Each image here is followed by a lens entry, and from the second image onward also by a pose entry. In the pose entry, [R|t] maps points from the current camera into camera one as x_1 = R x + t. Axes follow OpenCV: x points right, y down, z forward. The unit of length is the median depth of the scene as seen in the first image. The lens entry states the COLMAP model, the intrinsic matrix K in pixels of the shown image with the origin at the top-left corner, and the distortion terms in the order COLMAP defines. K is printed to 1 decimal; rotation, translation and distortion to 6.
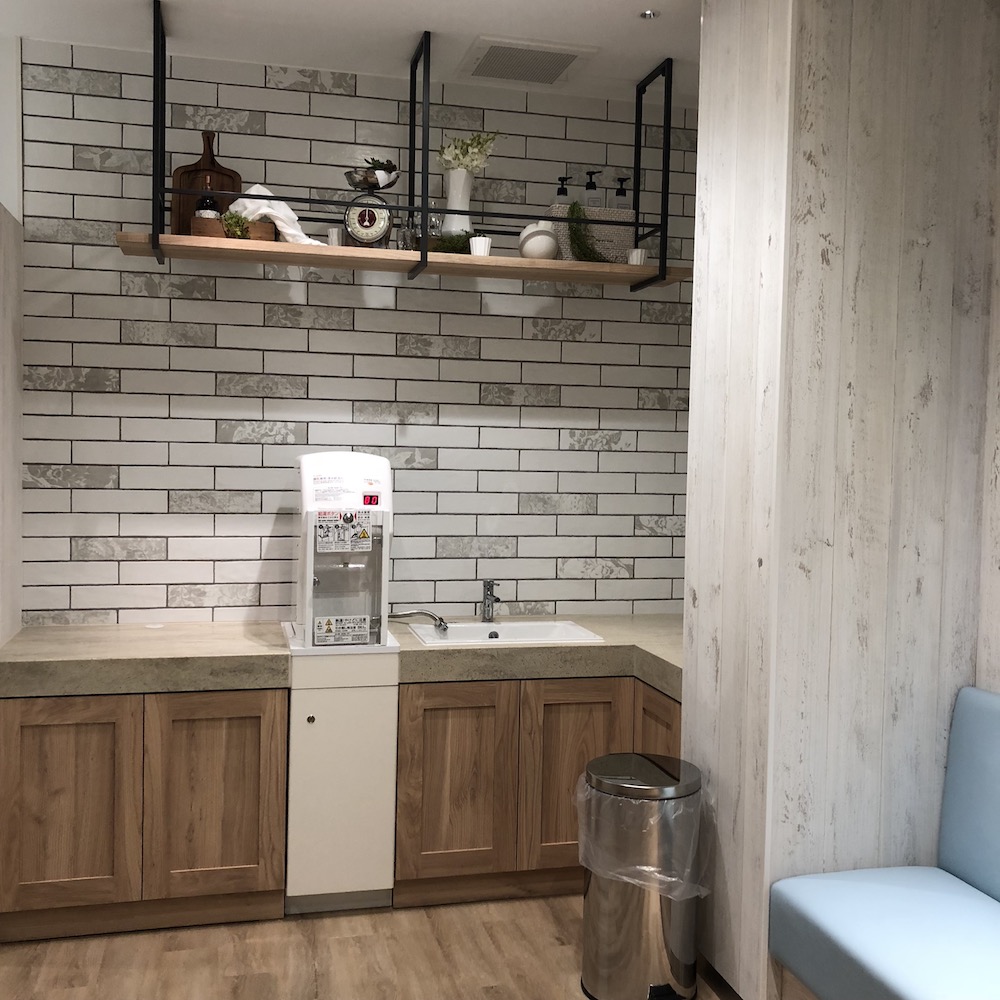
lens RADIAL K [[1119.3, 0, 500.0], [0, 1119.3, 500.0], [0, 0, 1]] dist [0.128815, -0.417345]
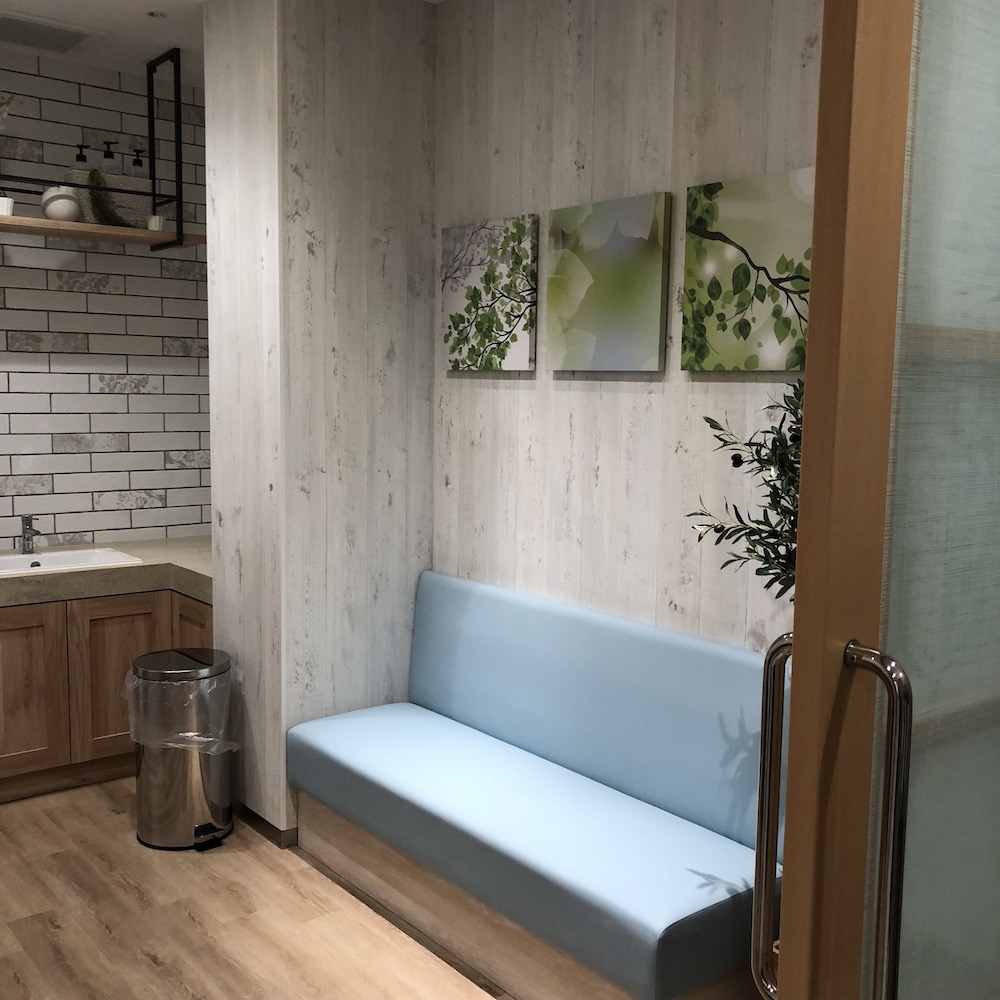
lens RADIAL K [[1106.6, 0, 538.1], [0, 1106.6, 501.3], [0, 0, 1]] dist [0.080230, -0.202308]
pose [[0.901832, -0.050780, 0.429093, -0.035646], [0.021824, 0.997156, 0.072138, -0.012551], [-0.431536, -0.055692, 0.900375, -0.252755]]
